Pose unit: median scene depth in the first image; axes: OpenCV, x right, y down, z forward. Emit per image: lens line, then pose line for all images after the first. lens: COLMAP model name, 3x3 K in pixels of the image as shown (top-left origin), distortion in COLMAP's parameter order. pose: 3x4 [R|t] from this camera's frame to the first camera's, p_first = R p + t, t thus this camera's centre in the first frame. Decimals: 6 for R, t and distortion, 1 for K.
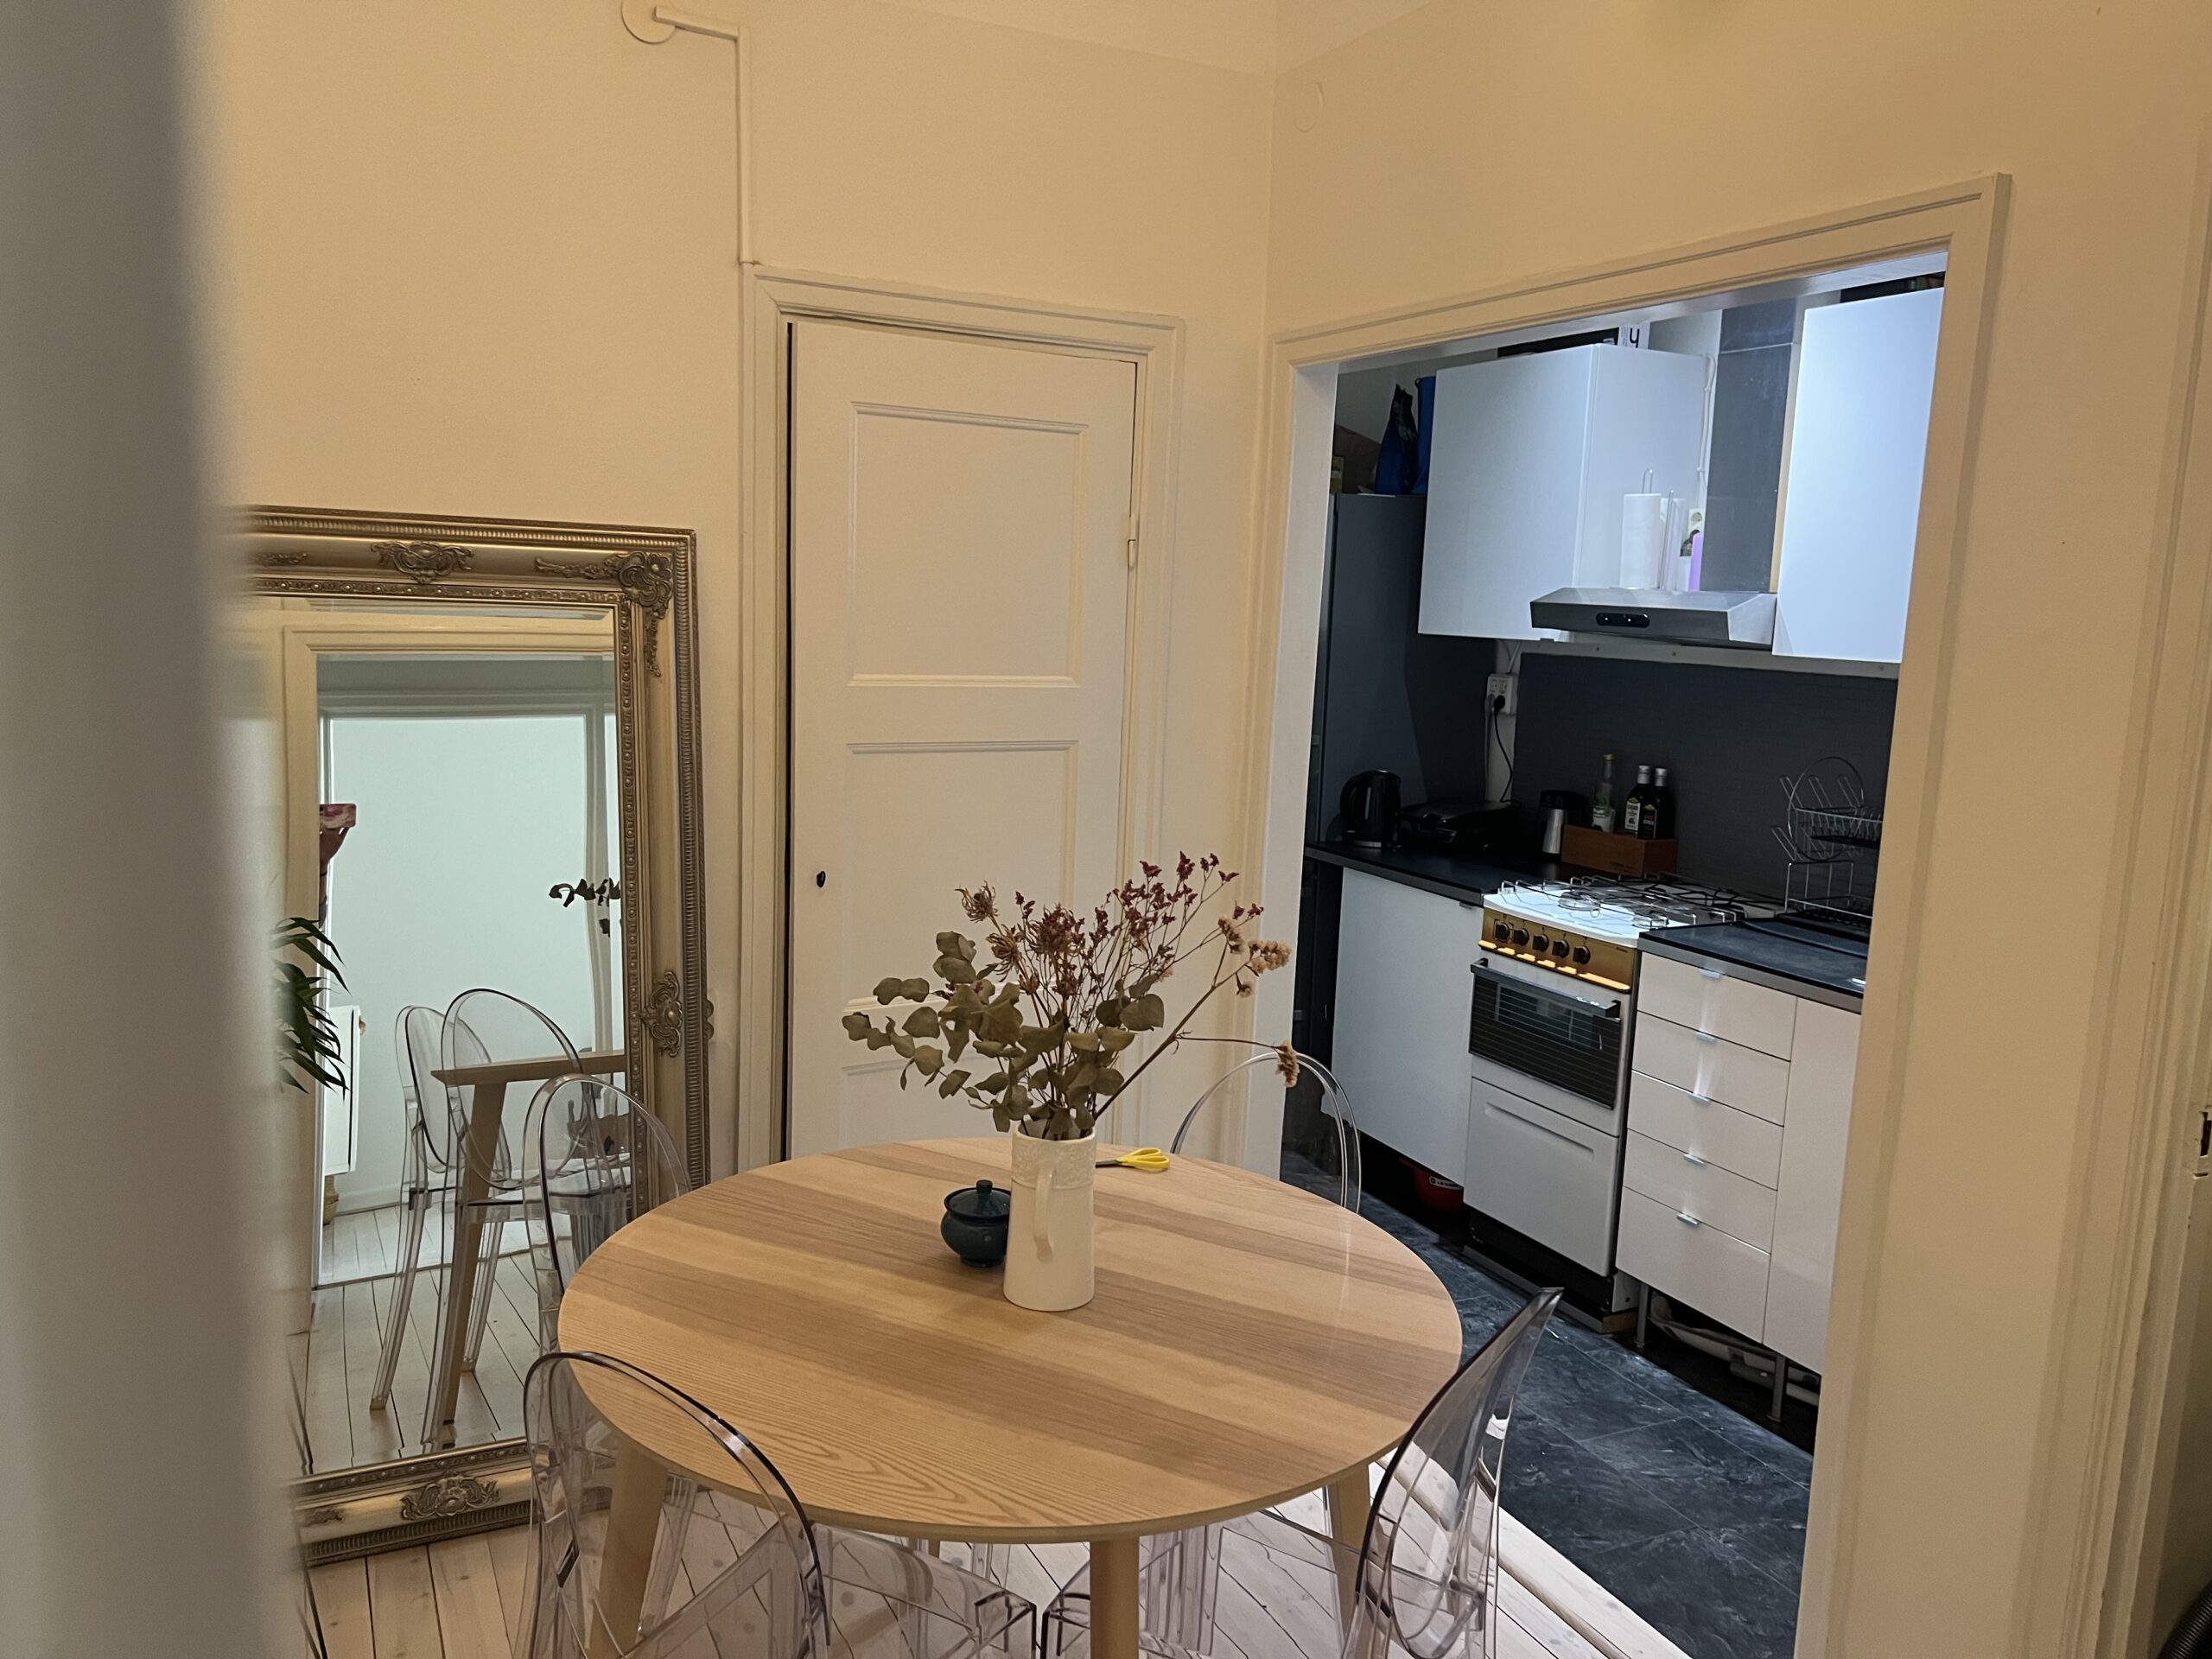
lens RADIAL K [[1658.8, 0, 1104.6], [0, 1658.8, 834.7], [0, 0, 1]] dist [0.077917, 0.002616]
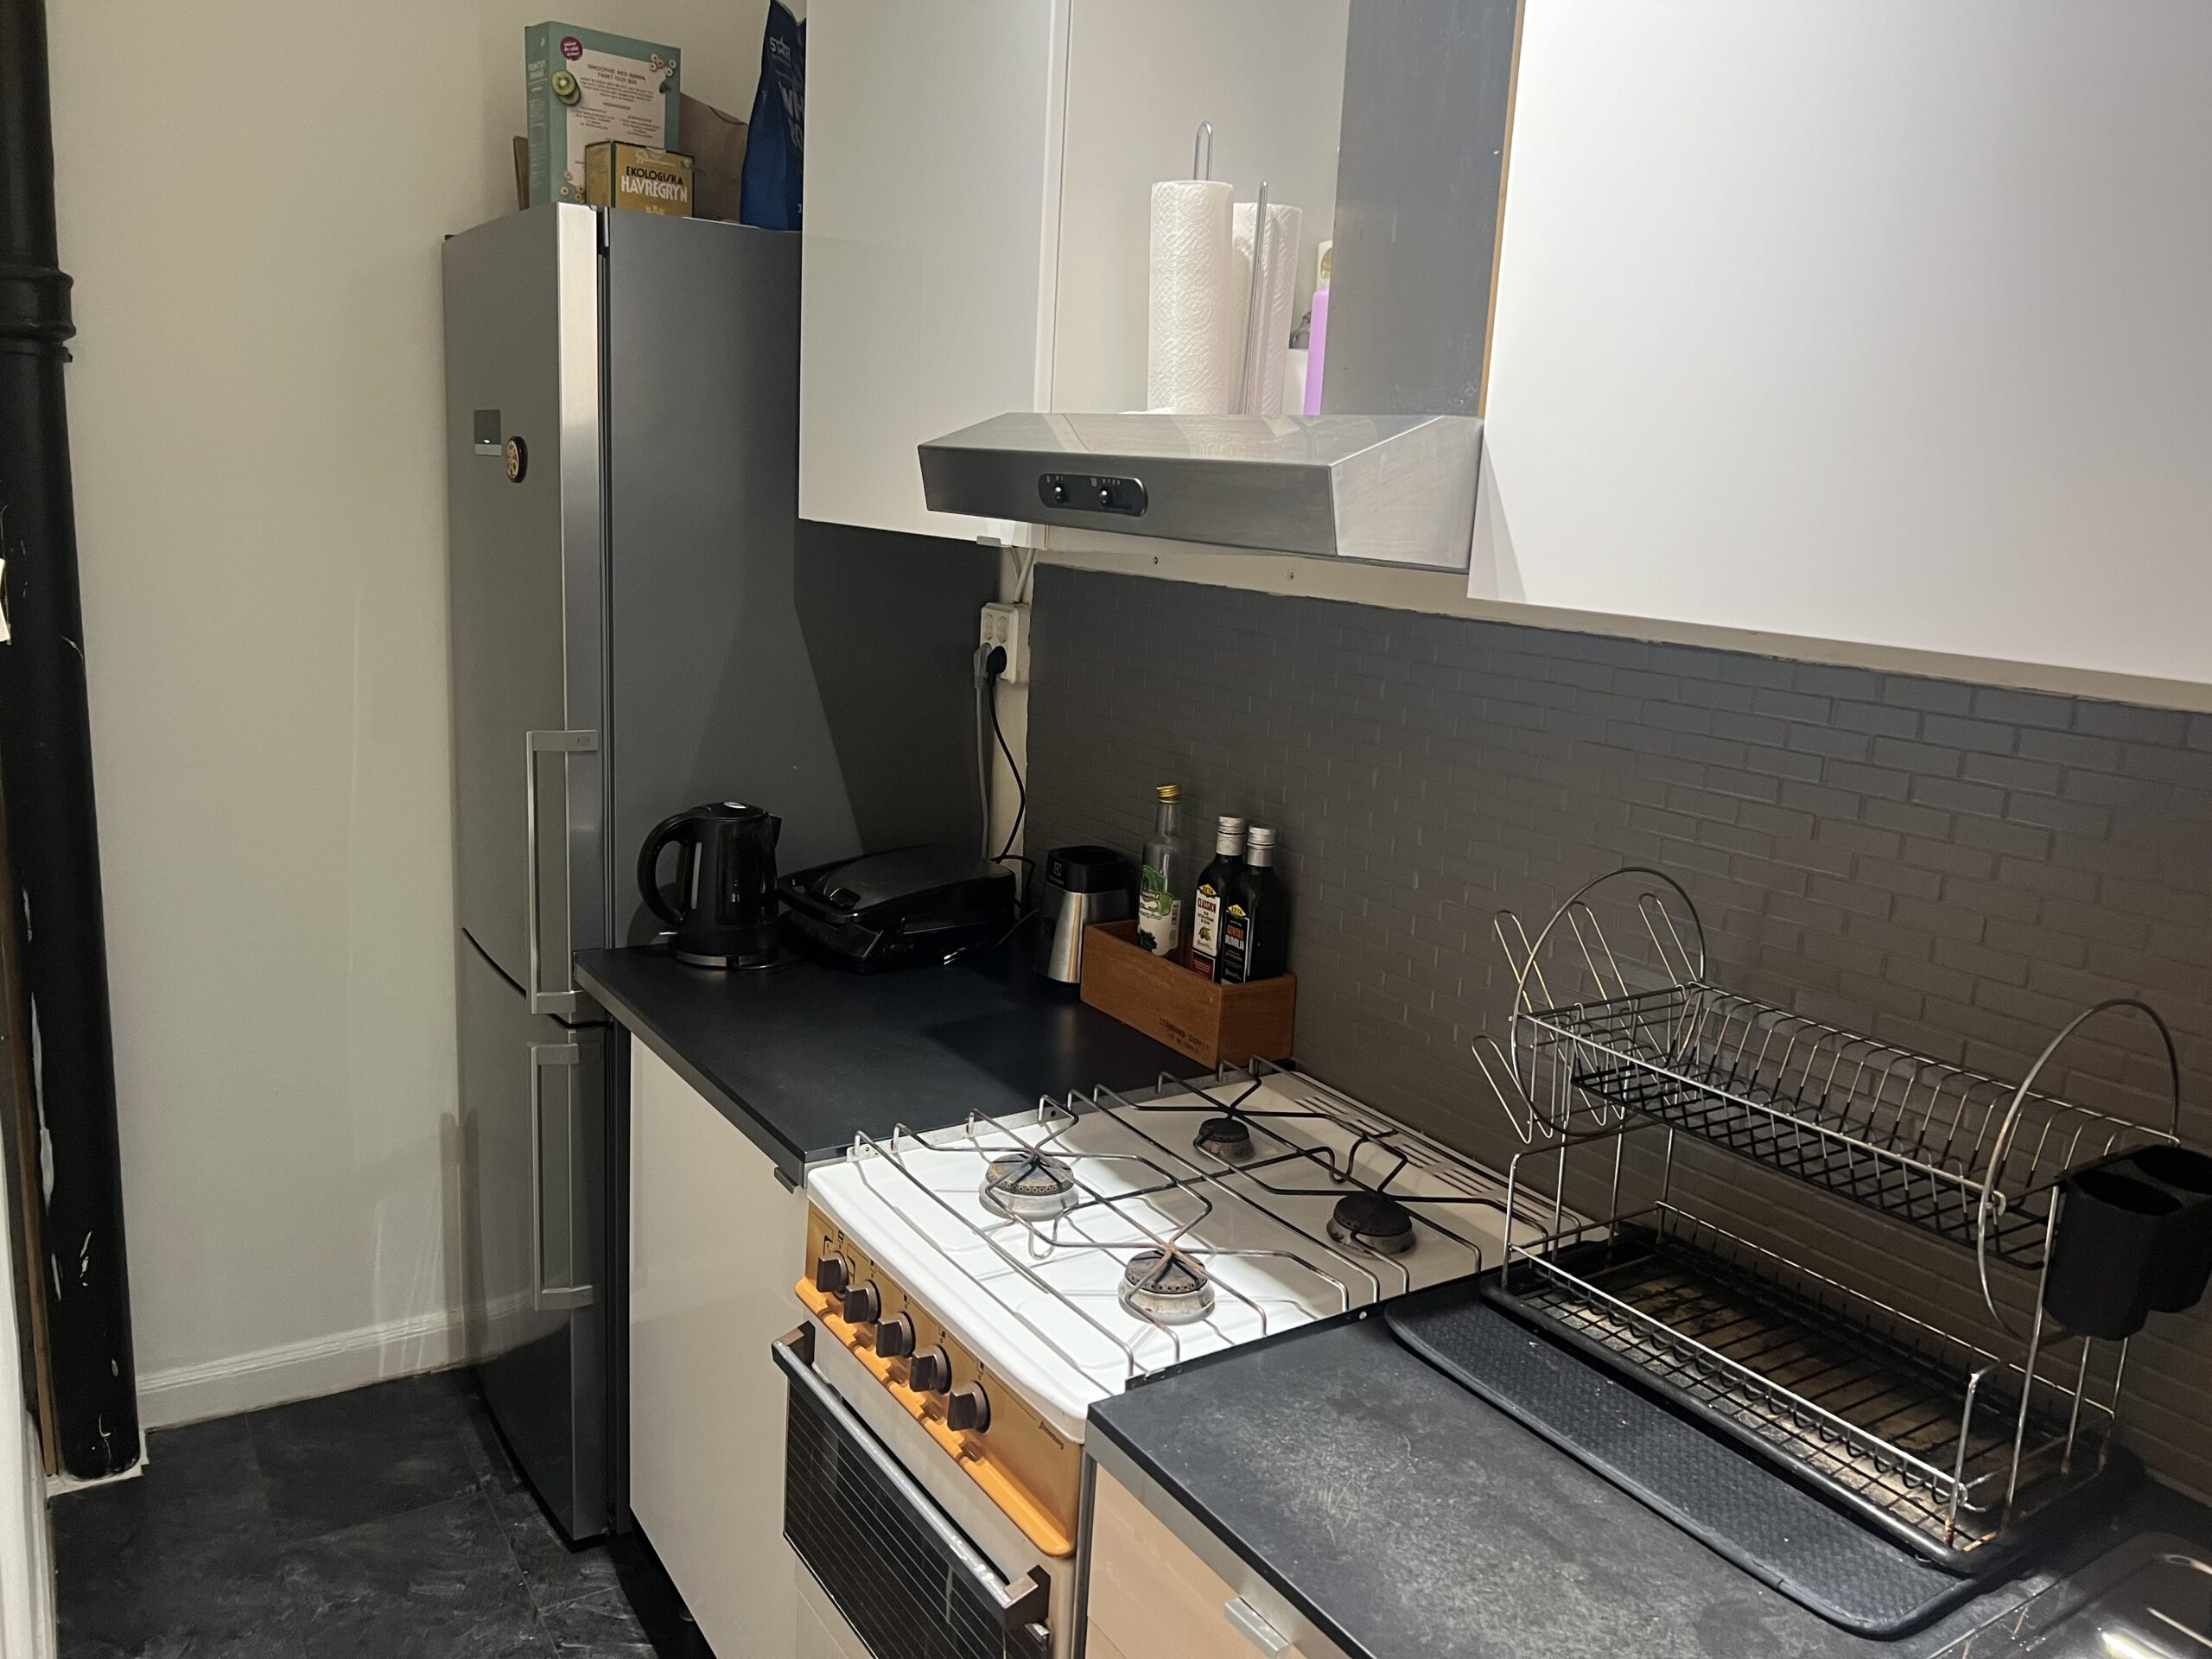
lens RADIAL K [[1658.8, 0, 1107.8], [0, 1658.8, 825.1], [0, 0, 1]] dist [0.077917, 0.002616]
pose [[0.992254, -0.007883, 0.123979, 0.232031], [0.000409, 0.998187, 0.060194, -0.066773], [-0.124229, -0.059677, 0.990457, 0.548454]]
